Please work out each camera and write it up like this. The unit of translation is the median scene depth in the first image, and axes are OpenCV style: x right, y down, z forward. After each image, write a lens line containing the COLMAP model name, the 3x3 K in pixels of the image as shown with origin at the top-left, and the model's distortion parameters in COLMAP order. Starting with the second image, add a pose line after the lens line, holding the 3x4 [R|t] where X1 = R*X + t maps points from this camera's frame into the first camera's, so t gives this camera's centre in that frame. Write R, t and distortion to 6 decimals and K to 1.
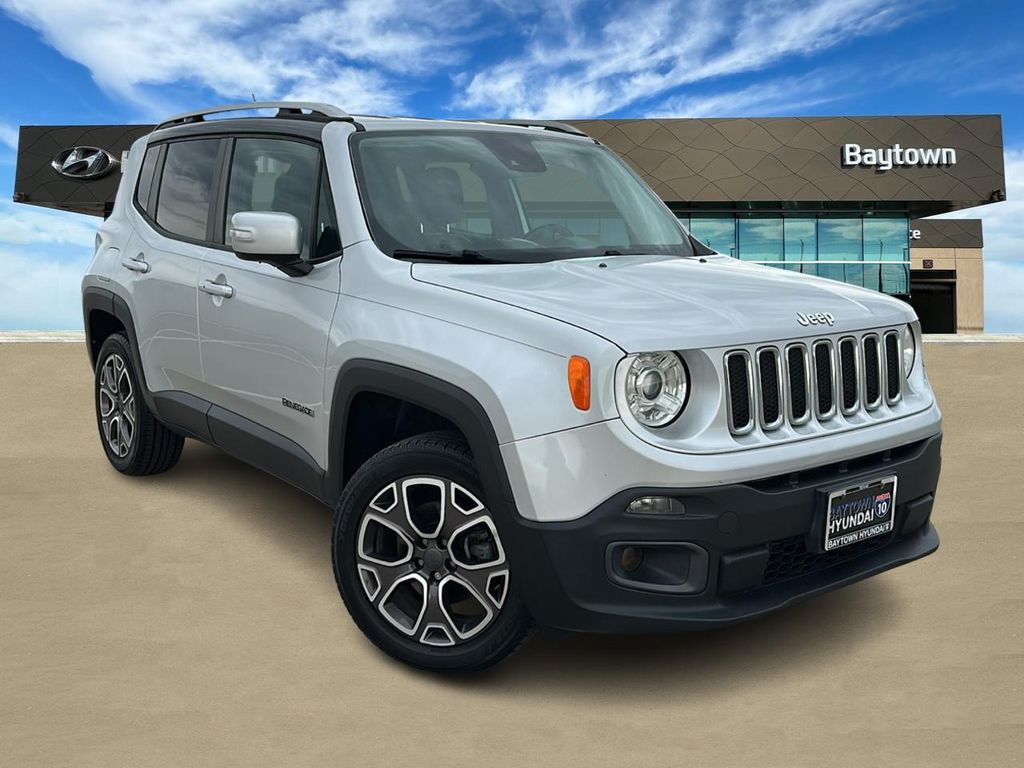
lens RADIAL K [[1067.4, 0, 512.0], [0, 1067.4, 384.0], [0, 0, 1]] dist [0.039638, -0.003039]
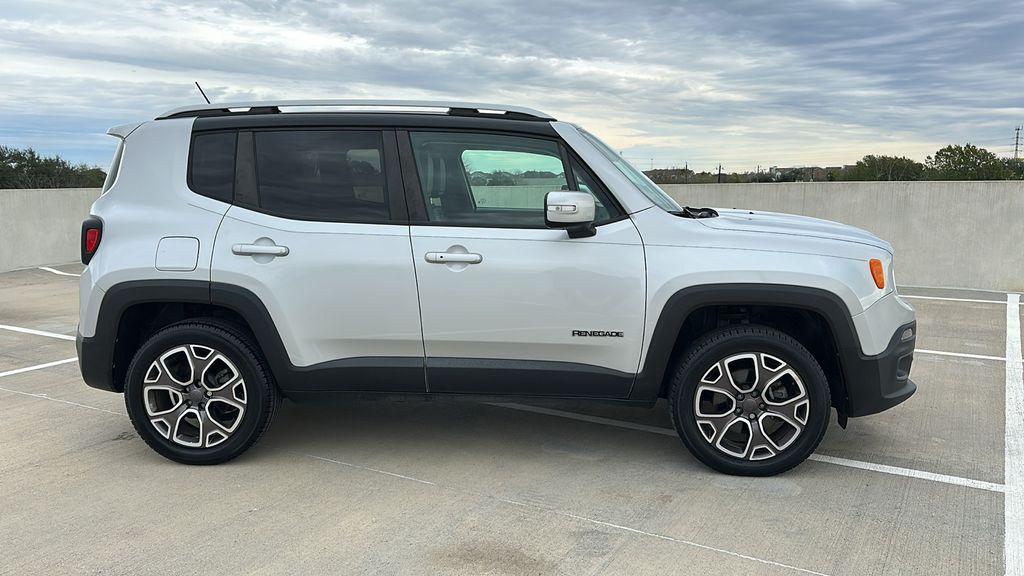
lens RADIAL K [[845.7, 0, 518.4], [0, 845.7, 296.0], [0, 0, 1]] dist [0.035818, -0.009605]
pose [[0.684233, -0.127074, 0.718107, -1.030831], [0.146945, 0.988528, 0.034913, -0.076782], [-0.714306, 0.081633, 0.695056, 0.332170]]
